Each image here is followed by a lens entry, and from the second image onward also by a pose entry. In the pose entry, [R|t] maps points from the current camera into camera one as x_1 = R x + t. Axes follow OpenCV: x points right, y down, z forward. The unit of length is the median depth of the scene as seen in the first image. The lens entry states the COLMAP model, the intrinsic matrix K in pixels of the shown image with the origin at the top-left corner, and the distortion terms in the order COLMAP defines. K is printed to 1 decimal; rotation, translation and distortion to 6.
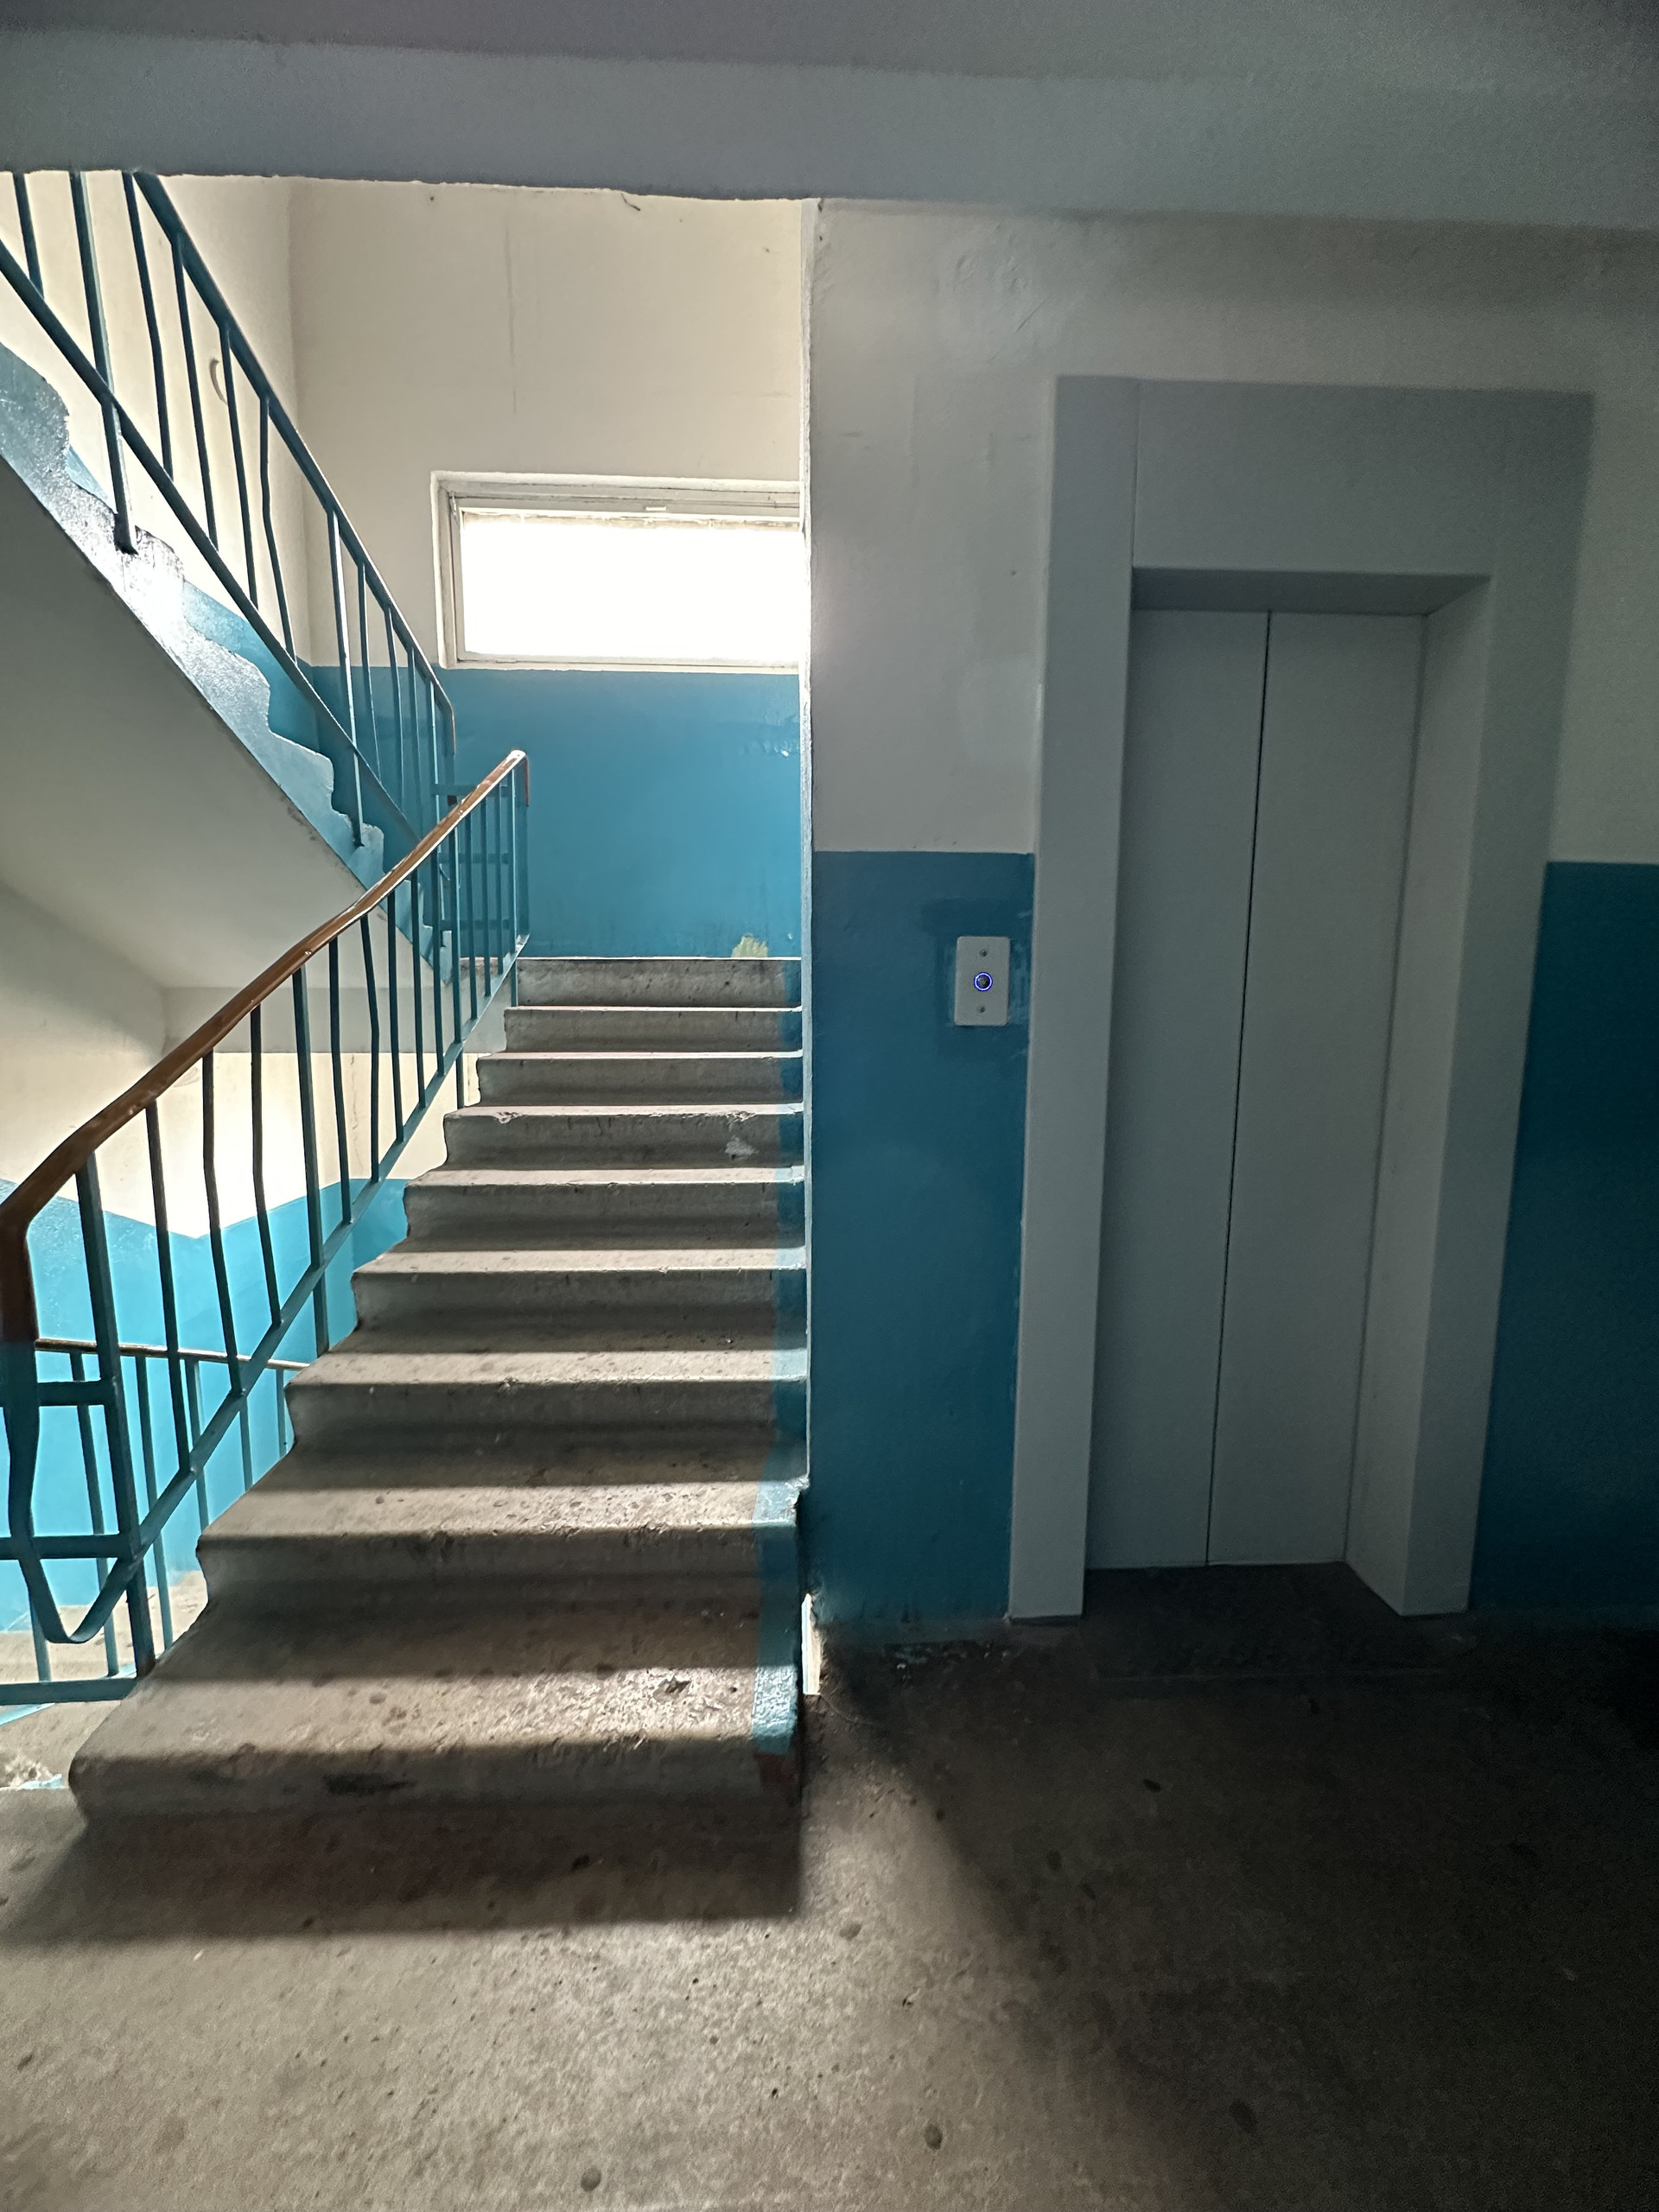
lens RADIAL K [[886.8, 0, 833.6], [0, 886.8, 1107.5], [0, 0, 1]] dist [-0.003082, 0.000961]
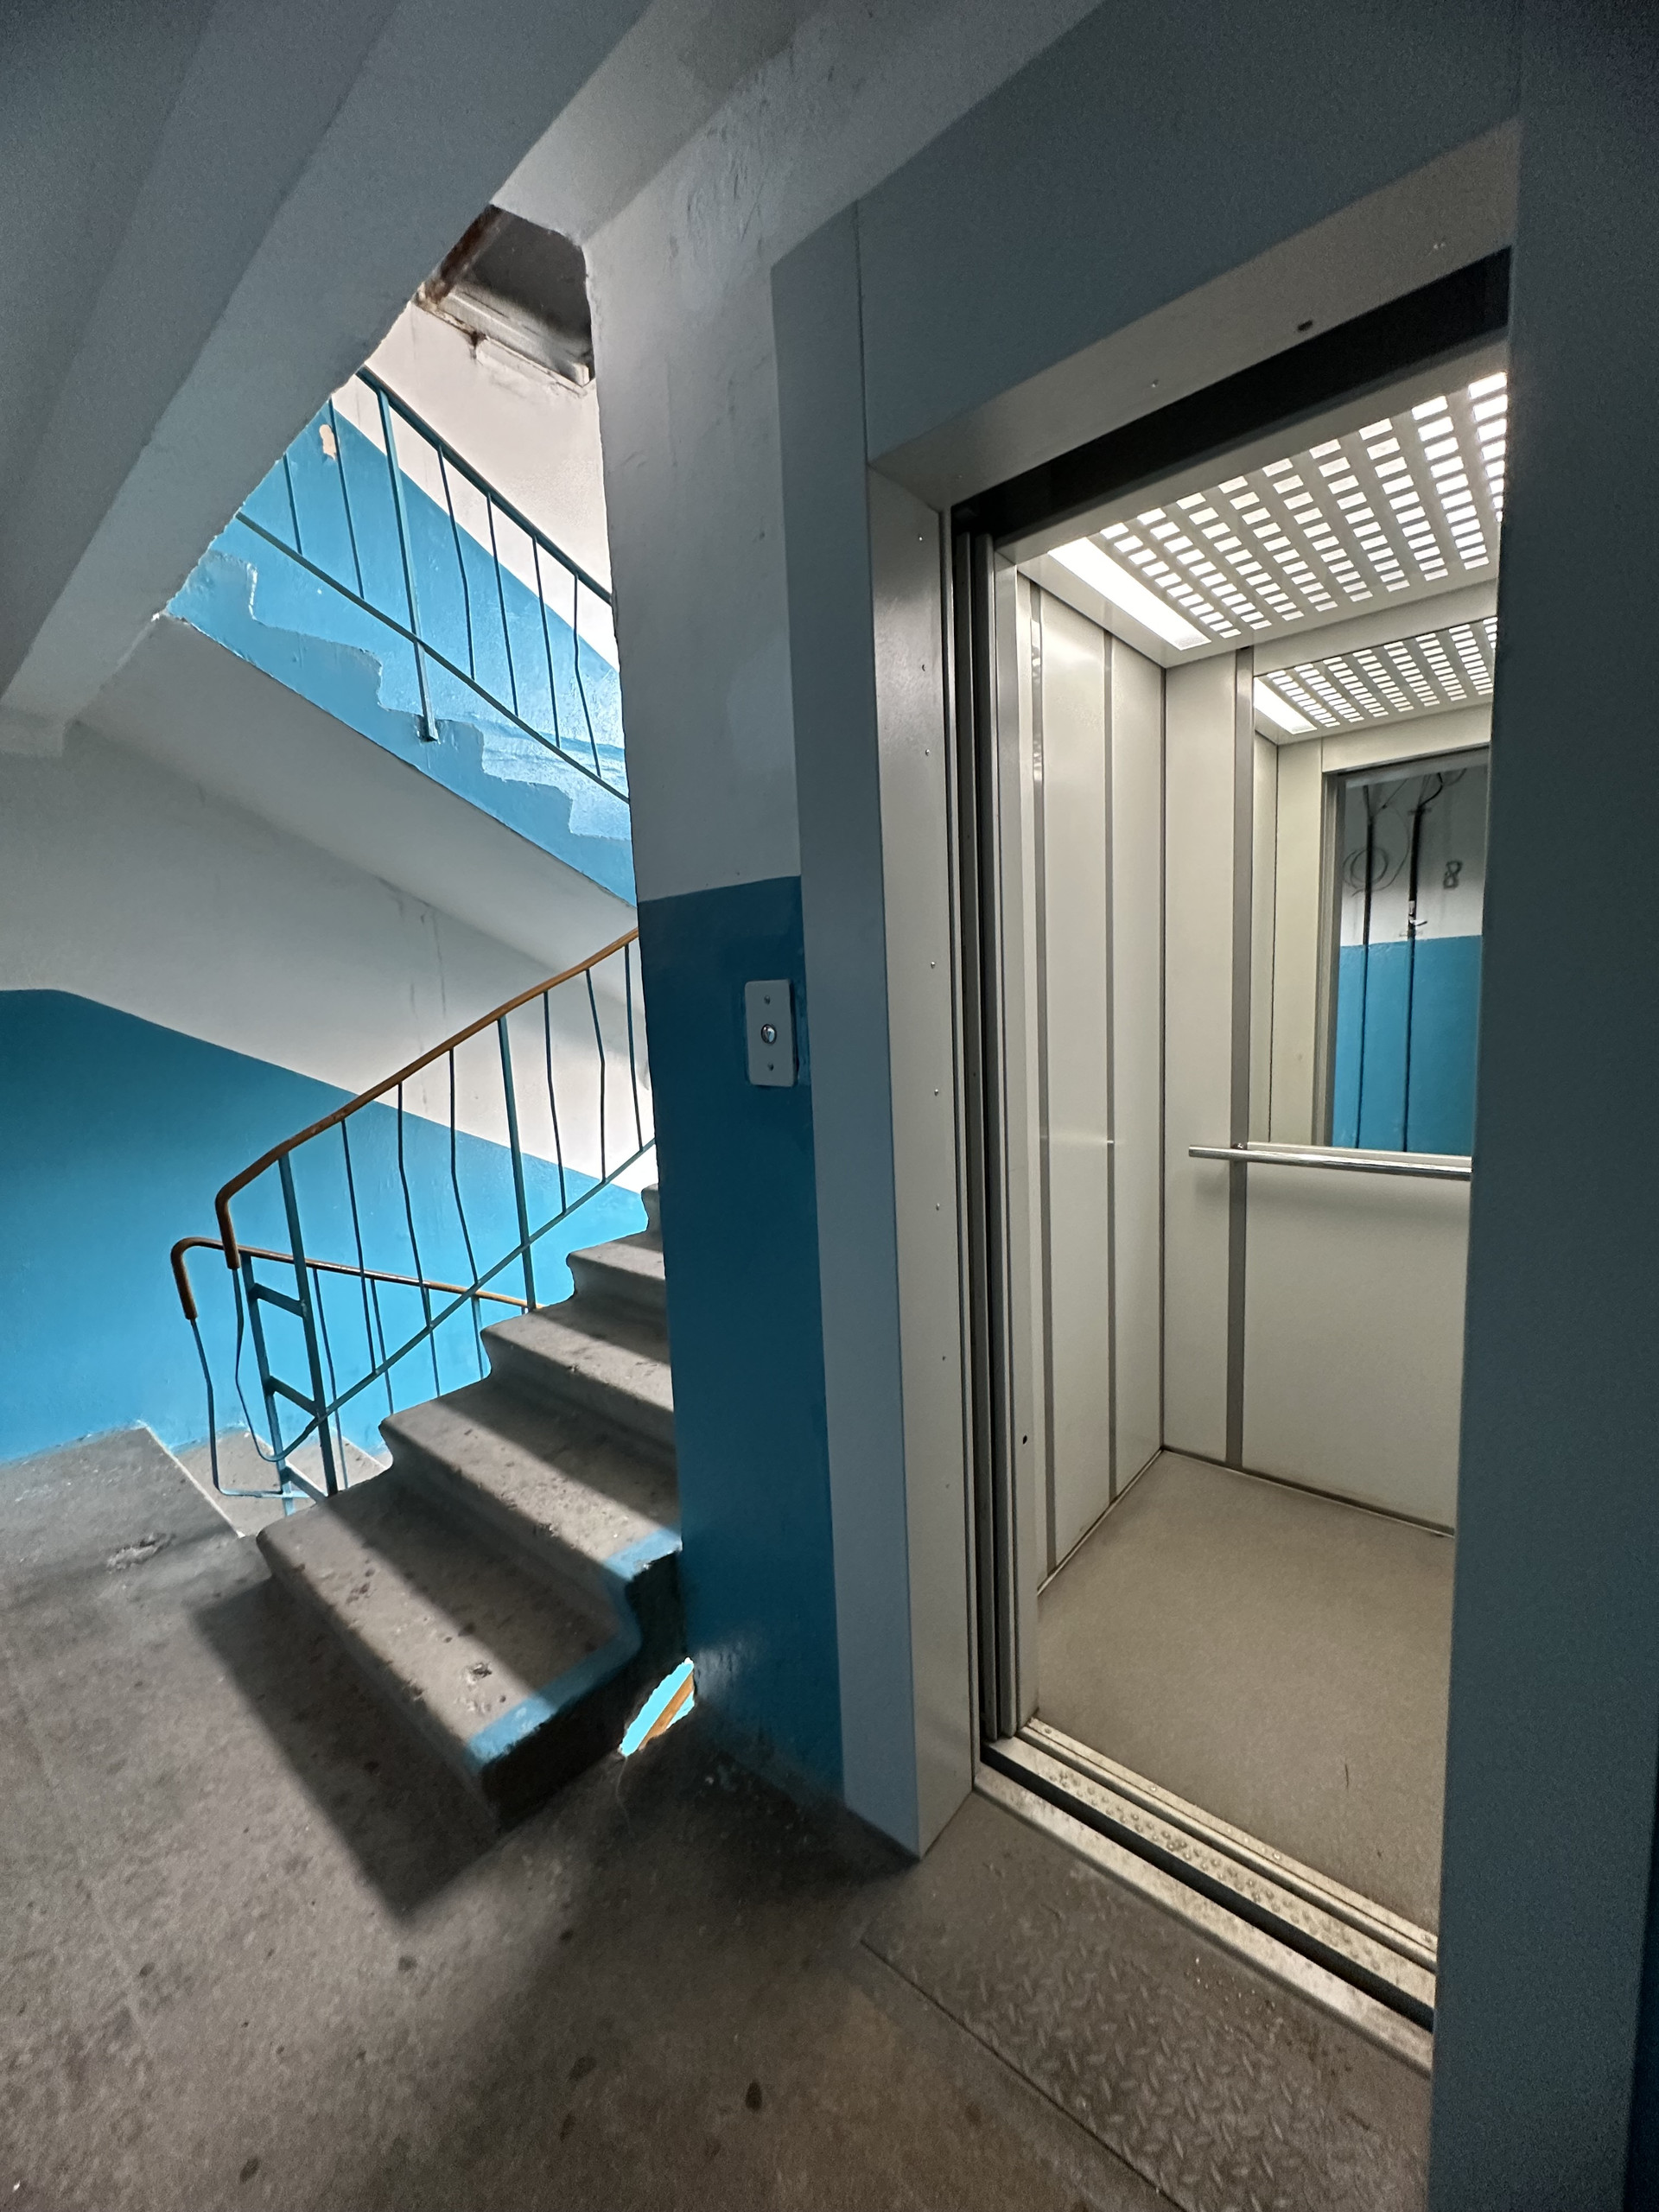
lens RADIAL K [[886.8, 0, 832.8], [0, 886.8, 1109.1], [0, 0, 1]] dist [-0.003082, 0.000961]
pose [[0.730132, 0.048920, -0.681553, 0.797529], [-0.038797, 0.998793, 0.030127, -0.100321], [0.682204, 0.004445, 0.731149, 0.434965]]
